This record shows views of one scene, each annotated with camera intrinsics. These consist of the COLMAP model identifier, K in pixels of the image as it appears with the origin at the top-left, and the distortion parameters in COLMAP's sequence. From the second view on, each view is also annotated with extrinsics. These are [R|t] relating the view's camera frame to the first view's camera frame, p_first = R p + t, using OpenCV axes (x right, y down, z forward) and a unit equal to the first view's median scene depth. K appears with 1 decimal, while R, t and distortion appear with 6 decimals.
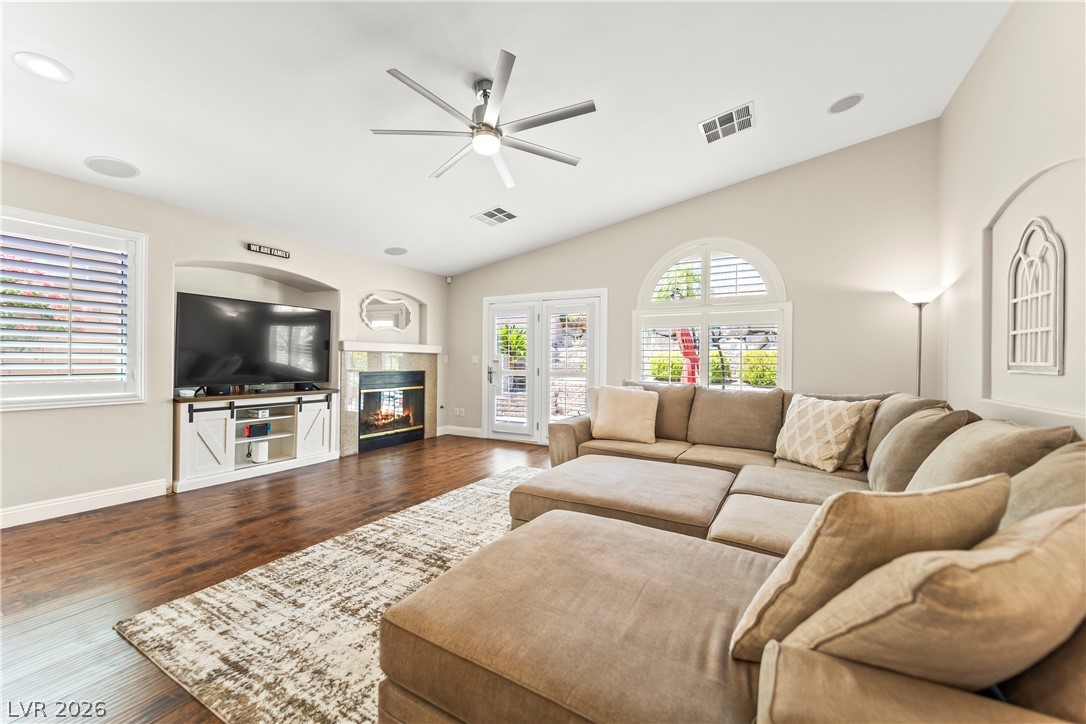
lens RADIAL K [[431.6, 0, 536.1], [0, 431.6, 360.9], [0, 0, 1]] dist [0.019098, -0.009232]
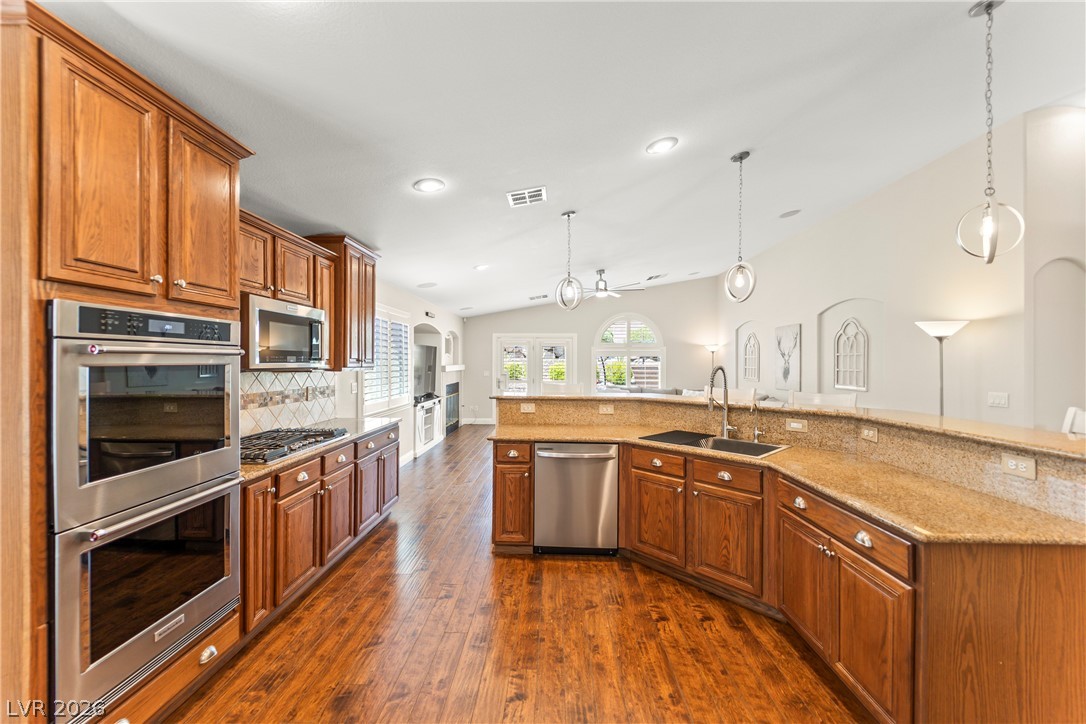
lens RADIAL K [[431.6, 0, 536.1], [0, 431.6, 361.3], [0, 0, 1]] dist [0.019098, -0.009232]
pose [[0.894968, -0.005268, 0.446099, -1.291066], [0.003421, 0.999982, 0.004945, -0.103725], [-0.446117, -0.002899, 0.894970, -0.872130]]
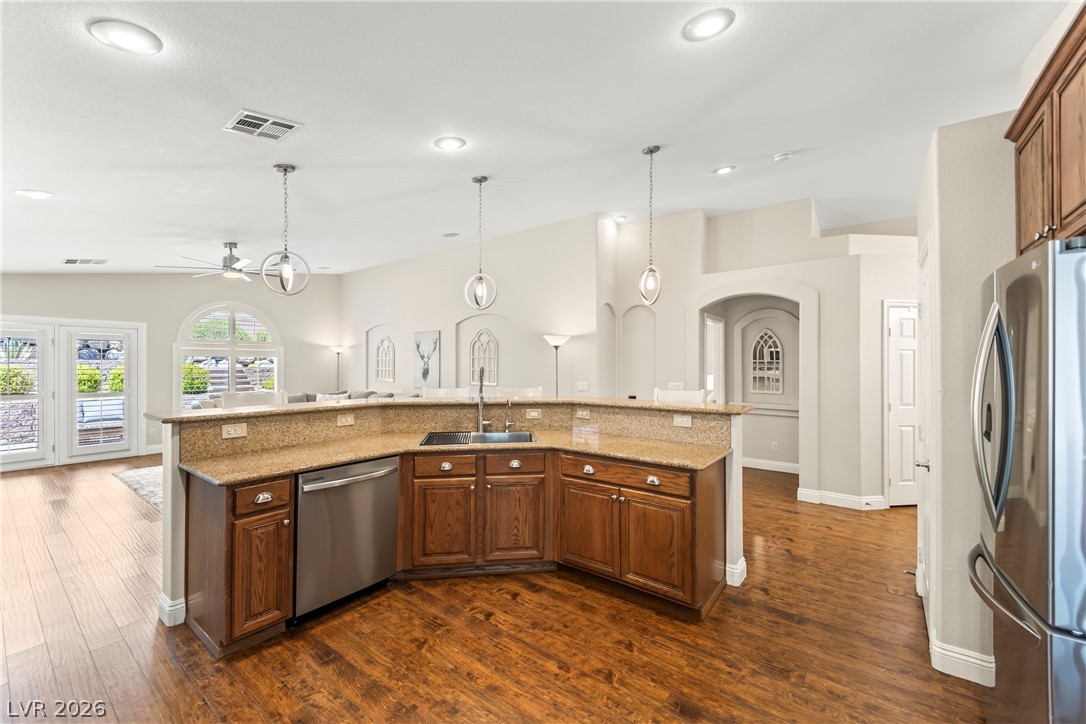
lens RADIAL K [[431.6, 0, 539.2], [0, 431.6, 364.2], [0, 0, 1]] dist [0.019098, -0.009232]
pose [[0.149125, -0.008357, 0.988783, -1.495334], [-0.001027, 0.999962, 0.008606, -0.102627], [-0.988818, -0.002299, 0.149111, -0.509767]]
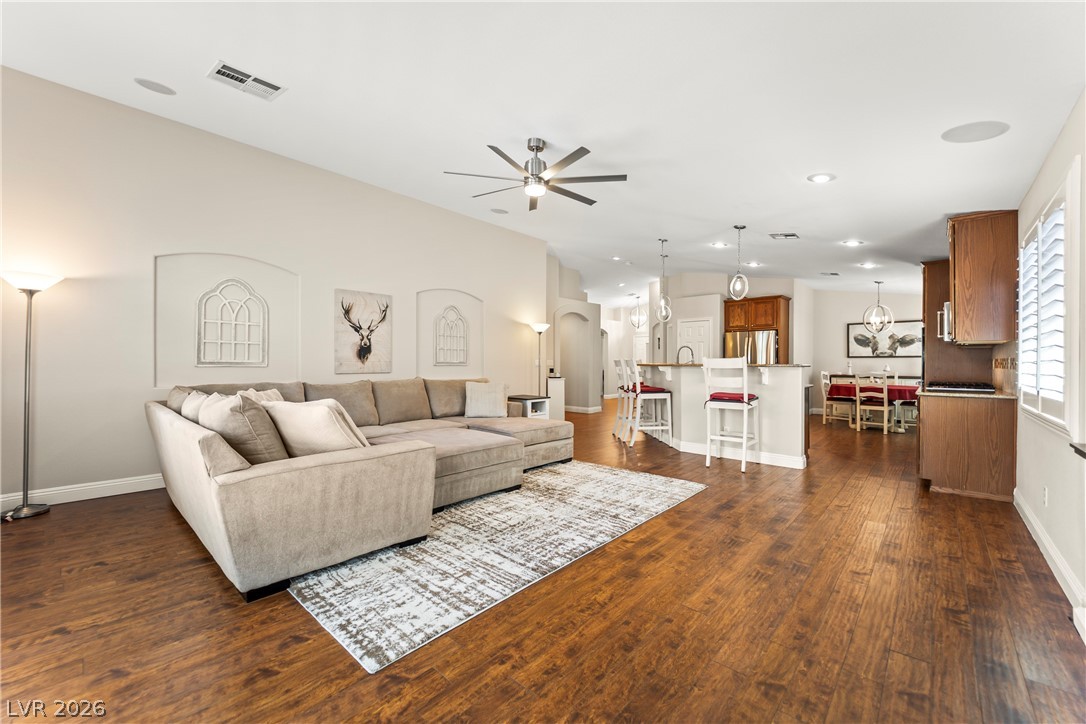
lens RADIAL K [[431.6, 0, 535.4], [0, 431.6, 364.8], [0, 0, 1]] dist [0.019098, -0.009232]
pose [[-0.972281, -0.014830, 0.233343, -0.339205], [-0.013684, 0.999885, 0.006531, -0.005154], [-0.233413, 0.003157, -0.972373, 1.821522]]
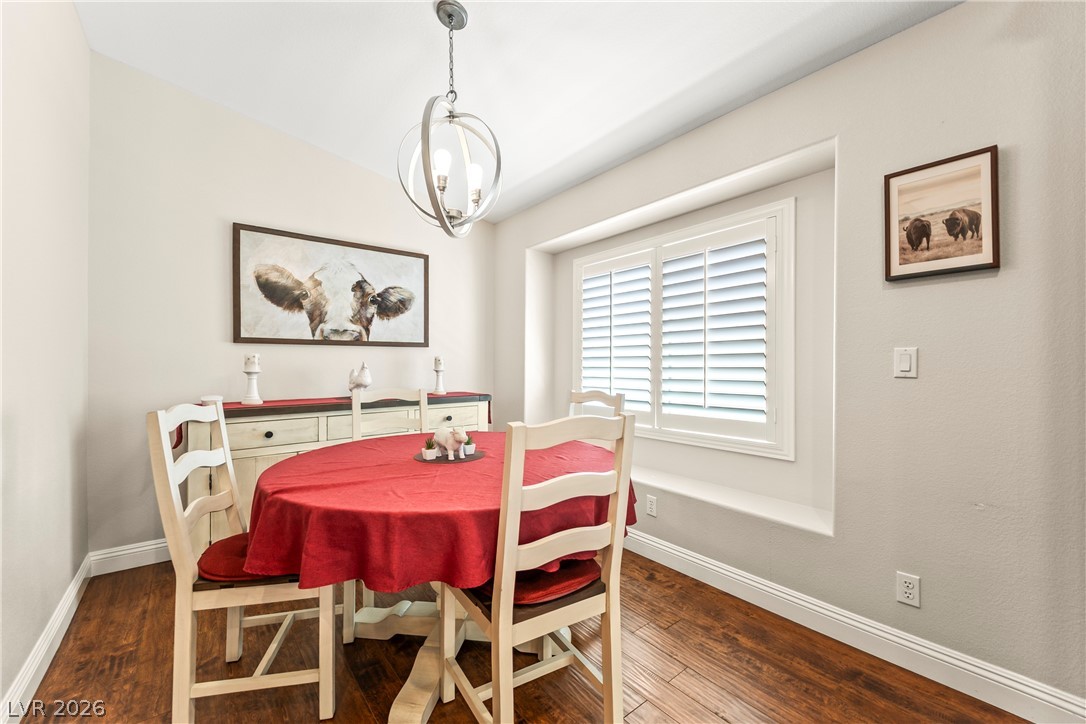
lens RADIAL K [[431.6, 0, 538.2], [0, 431.6, 364.8], [0, 0, 1]] dist [0.019098, -0.009232]
pose [[-0.385369, -0.008643, -0.922722, -1.119703], [-0.000648, 0.999958, -0.009096, -0.011996], [0.922762, -0.002908, -0.385359, -0.568098]]
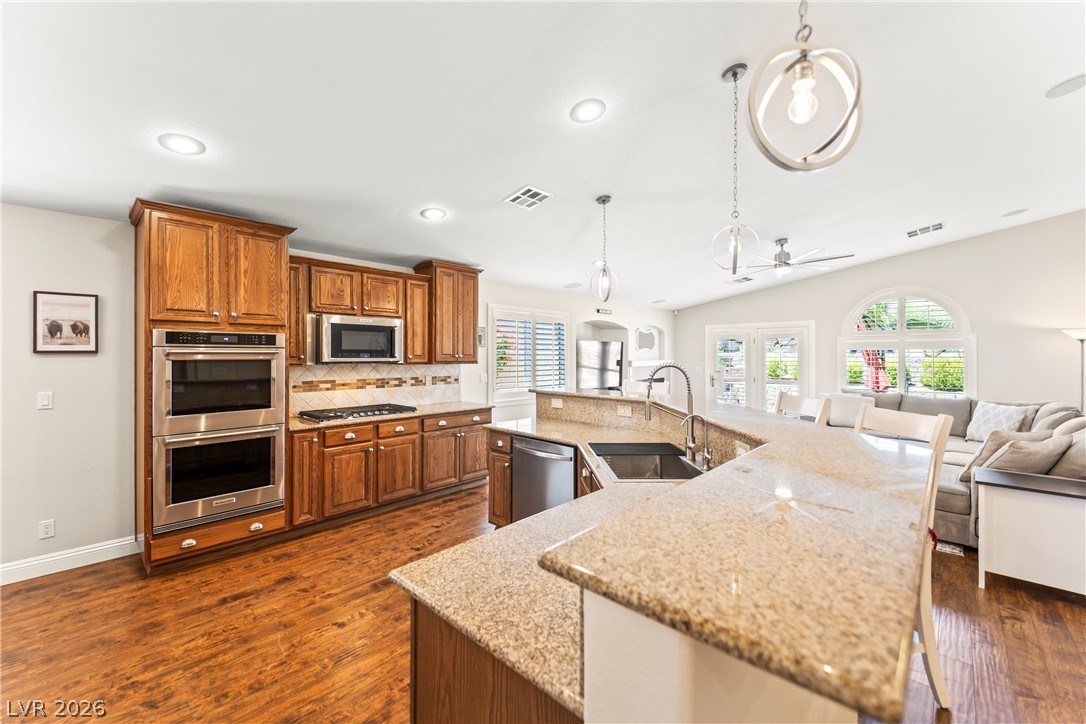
lens RADIAL K [[431.6, 0, 537.7], [0, 431.6, 354.2], [0, 0, 1]] dist [0.019098, -0.009232]
pose [[0.967882, -0.007299, -0.251298, -0.575793], [0.006804, 0.999973, -0.002839, -0.102288], [0.251312, 0.001038, 0.967906, -0.963770]]
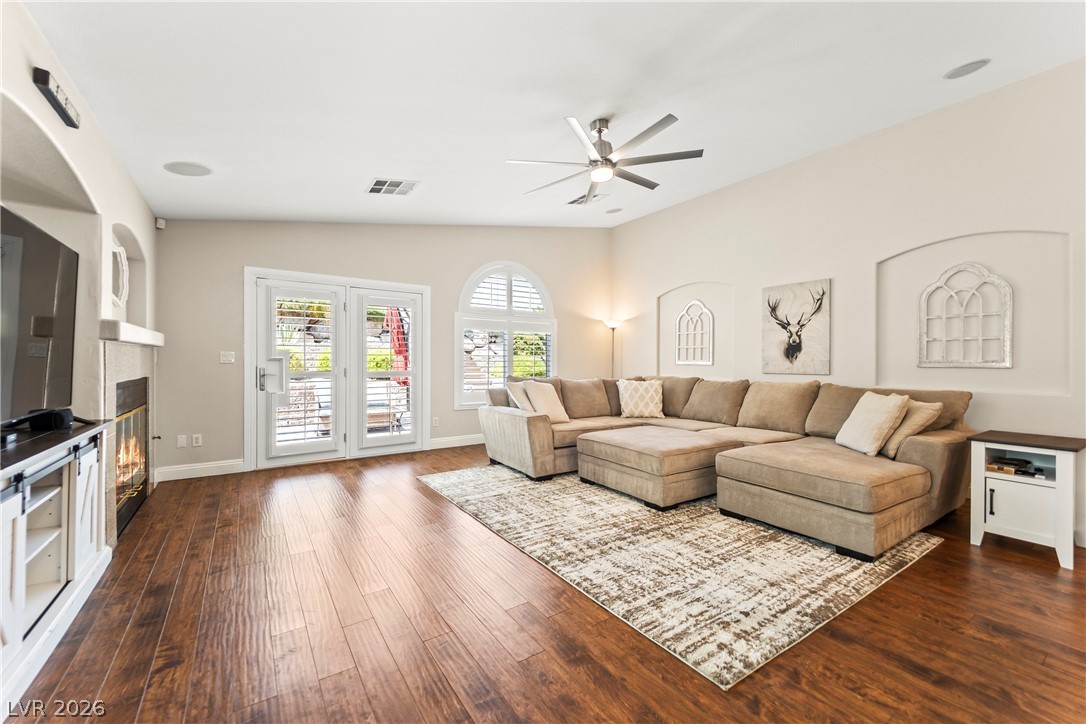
lens RADIAL K [[431.6, 0, 539.4], [0, 431.6, 360.6], [0, 0, 1]] dist [0.019098, -0.009232]
pose [[0.452047, -0.005364, 0.891978, -1.013248], [-0.002438, 0.999971, 0.007249, -0.007812], [-0.891991, -0.005452, 0.452021, 0.513580]]
